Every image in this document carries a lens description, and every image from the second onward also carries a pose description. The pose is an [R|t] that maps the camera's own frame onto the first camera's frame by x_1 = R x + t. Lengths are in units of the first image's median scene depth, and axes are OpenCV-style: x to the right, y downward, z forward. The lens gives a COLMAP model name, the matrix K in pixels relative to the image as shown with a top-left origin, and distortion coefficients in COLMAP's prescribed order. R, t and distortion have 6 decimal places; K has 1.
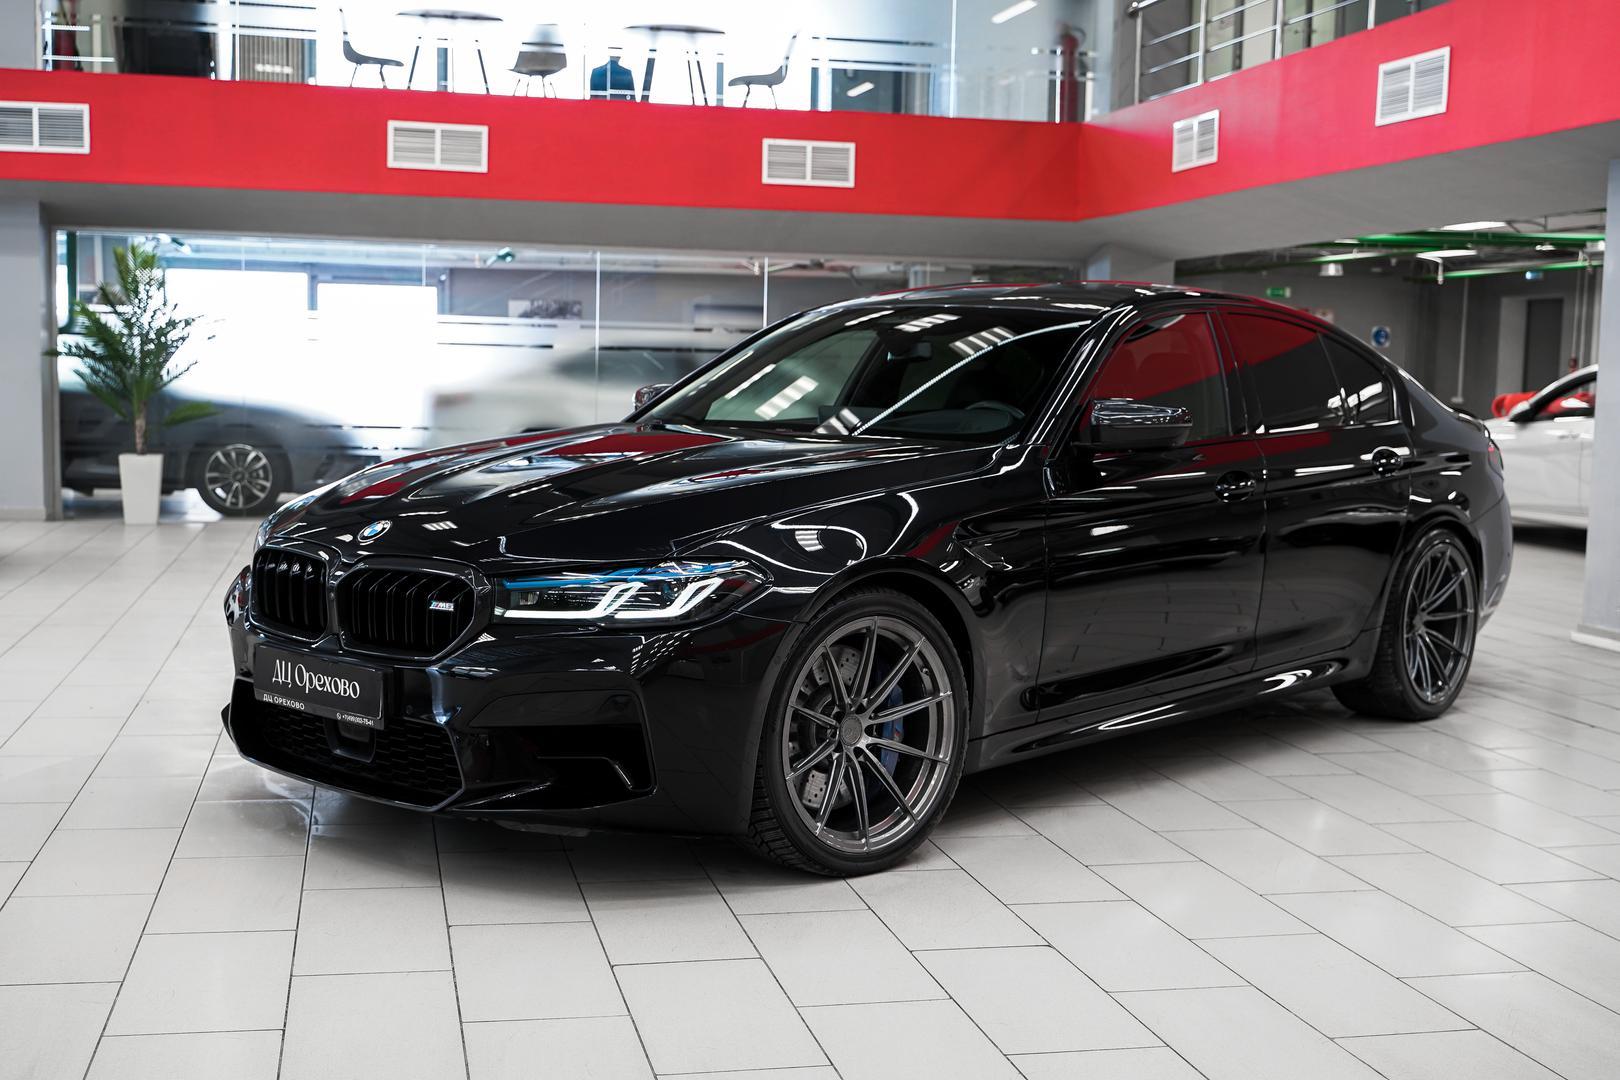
lens RADIAL K [[1867.9, 0, 729.4], [0, 1867.9, 567.5], [0, 0, 1]] dist [-0.002173, 0.000000]
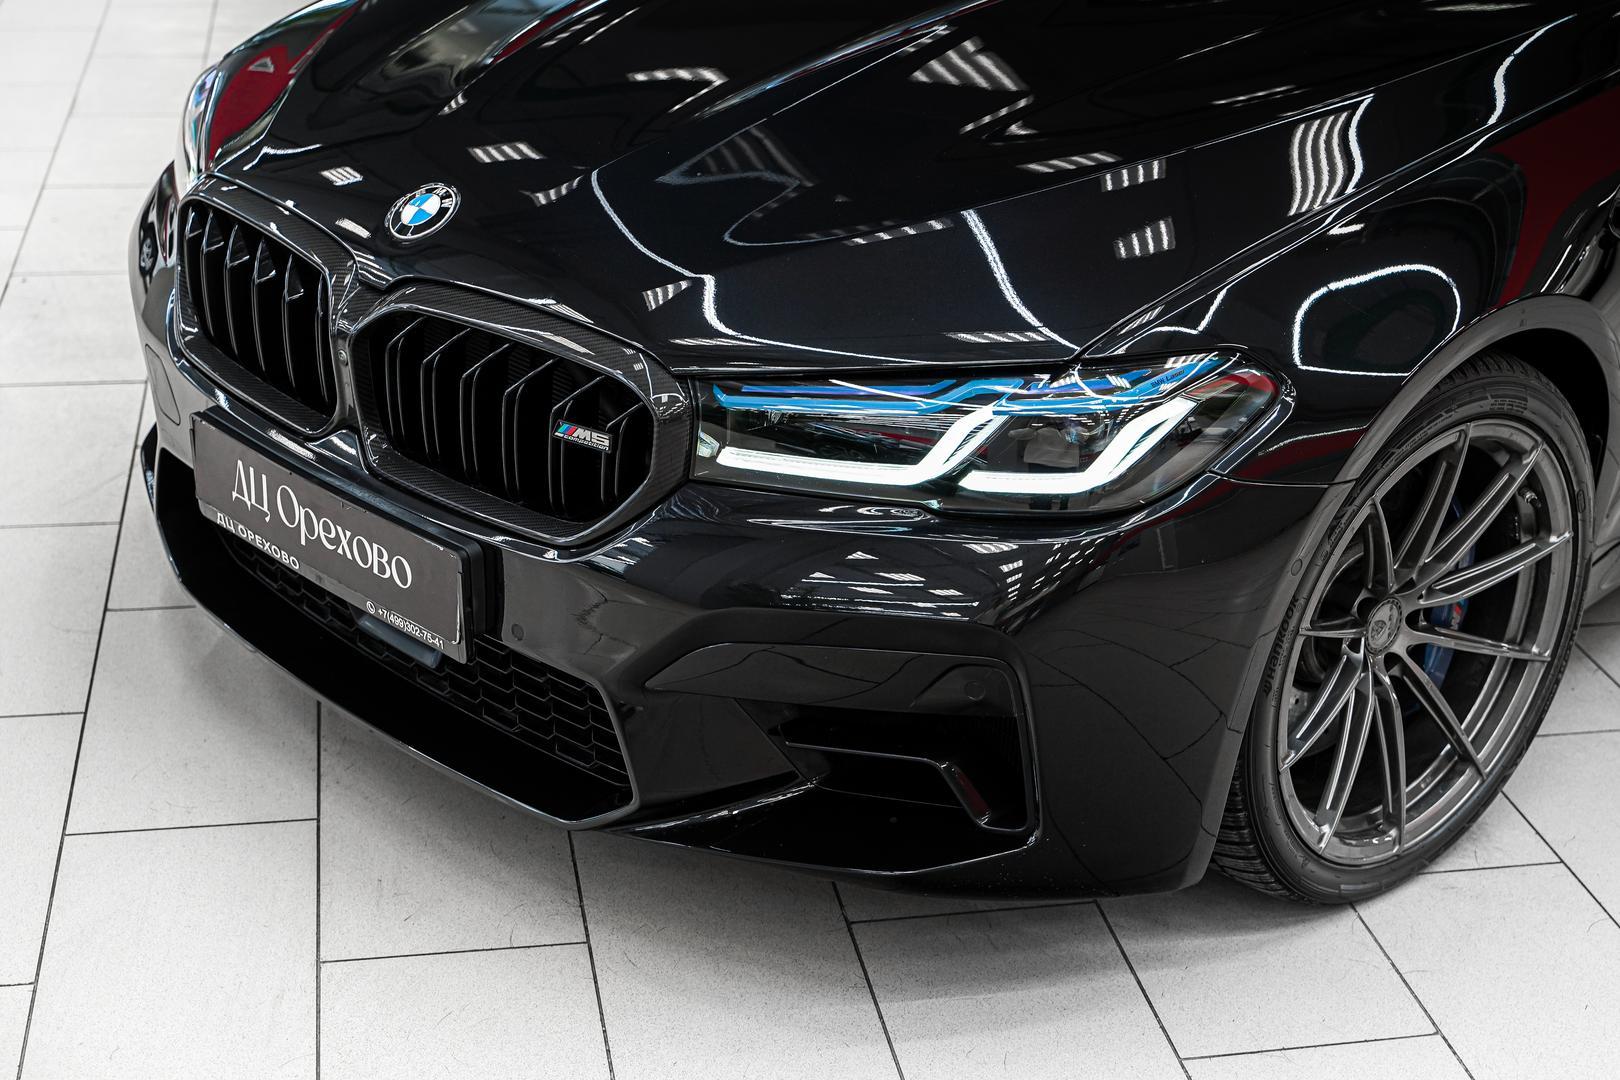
lens RADIAL K [[2256.8, 0, 762.6], [0, 2256.8, 527.3], [0, 0, 1]] dist [-0.028242, 0.000000]
pose [[0.999828, 0.015834, -0.009616, -0.045613], [-0.011757, 0.943509, 0.331137, -0.064393], [0.014316, -0.330967, 0.943534, 0.203107]]
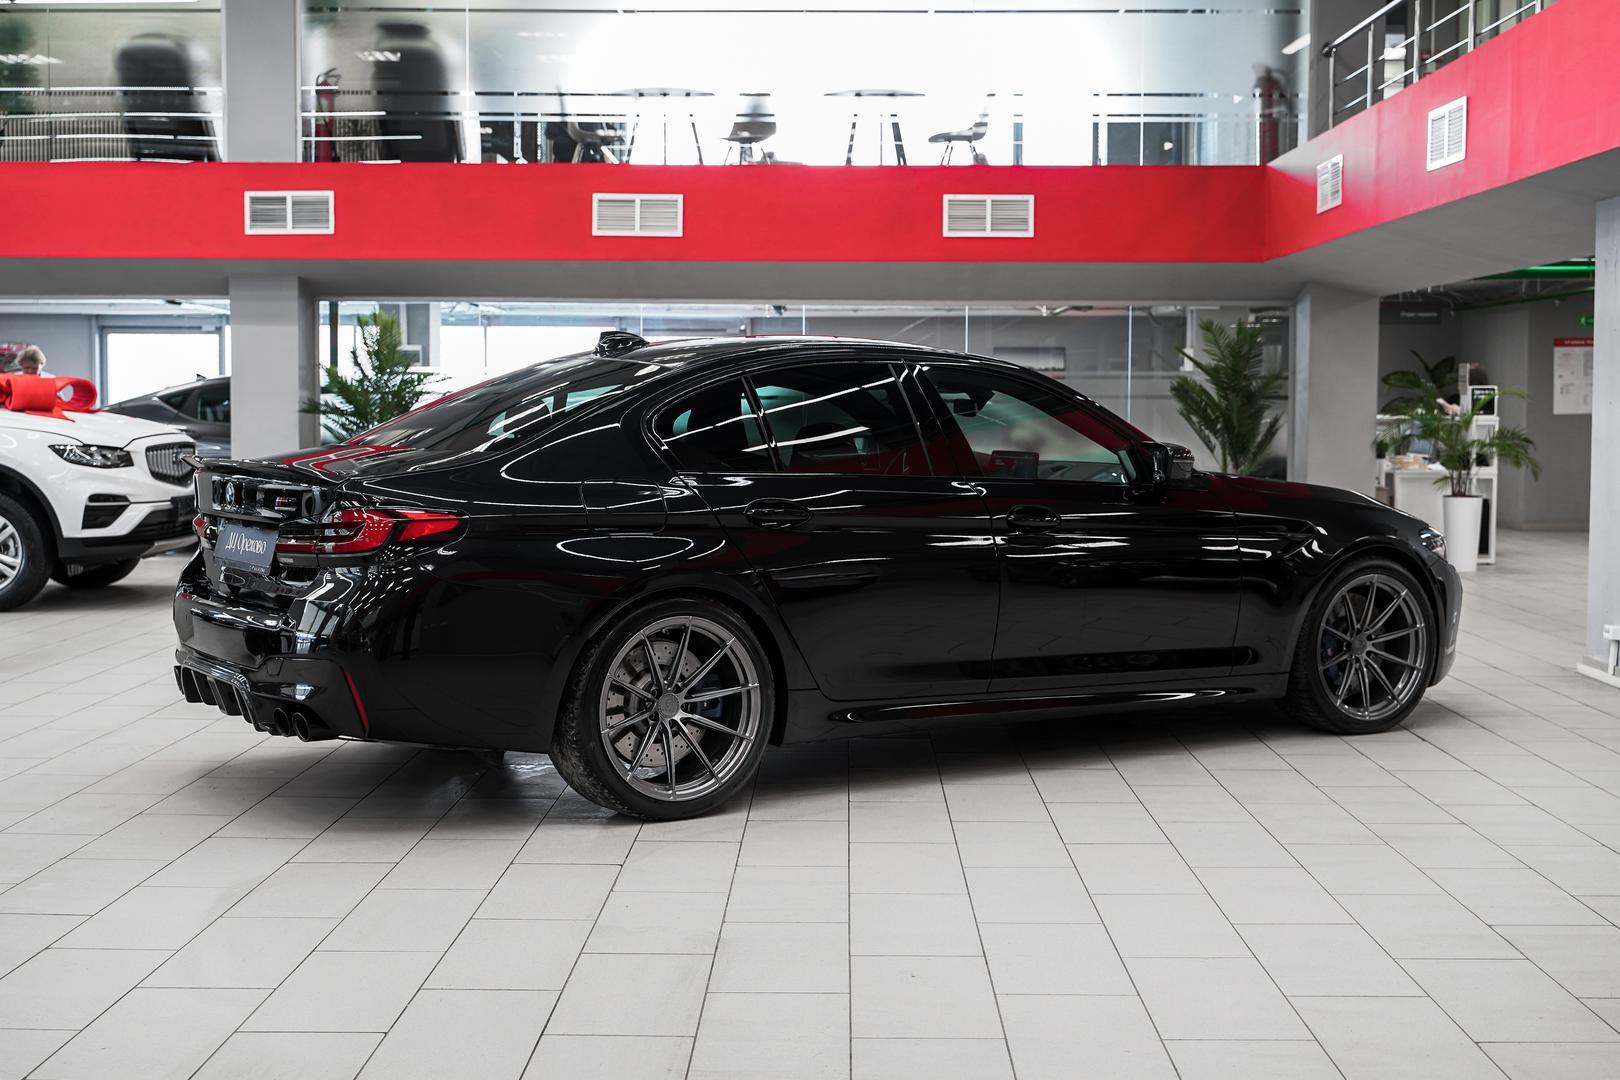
lens RADIAL K [[2056.7, 0, 806.9], [0, 2056.7, 534.5], [0, 0, 1]] dist [-0.003470, 0.000000]
pose [[0.976765, -0.005011, -0.214255, 0.211673], [-0.005151, 0.998889, -0.046846, 0.017279], [0.214251, 0.046861, 0.975654, -0.149176]]
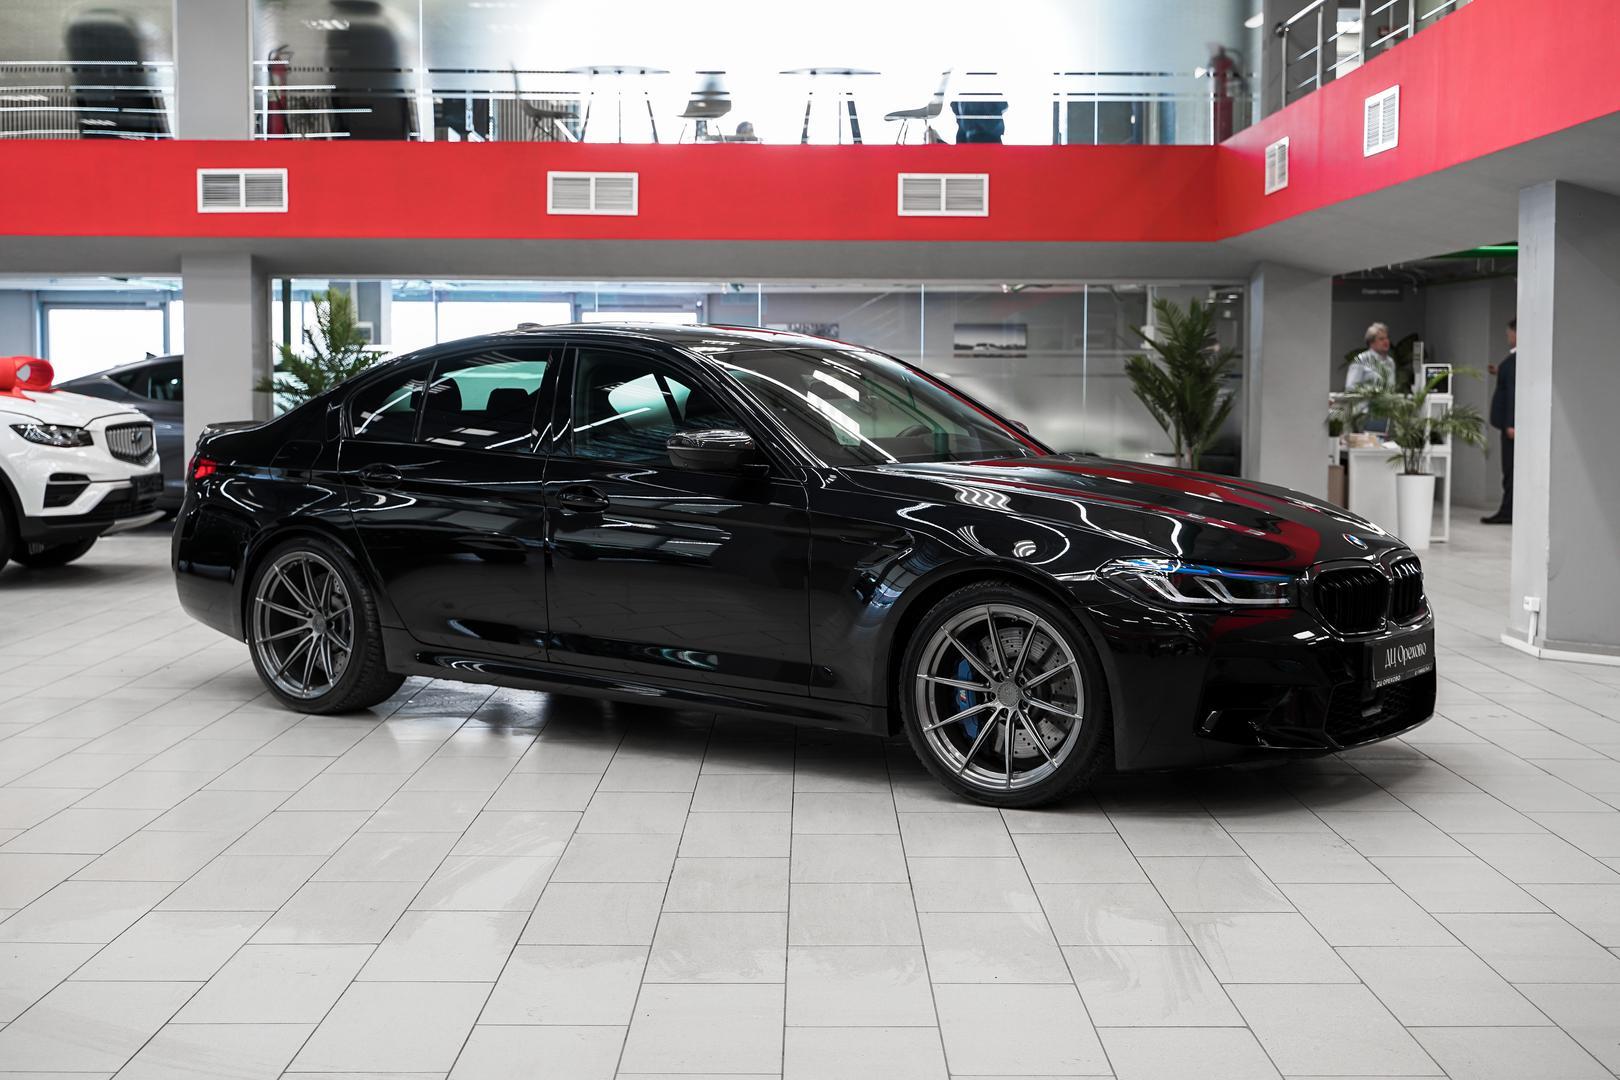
lens RADIAL K [[2203.8, 0, 814.1], [0, 2203.8, 542.9], [0, 0, 1]] dist [-0.006025, 0.000000]
pose [[0.980680, -0.004095, -0.195574, 0.238096], [-0.002929, 0.999362, -0.035608, 0.024985], [0.195595, 0.035492, 0.980042, -0.242411]]
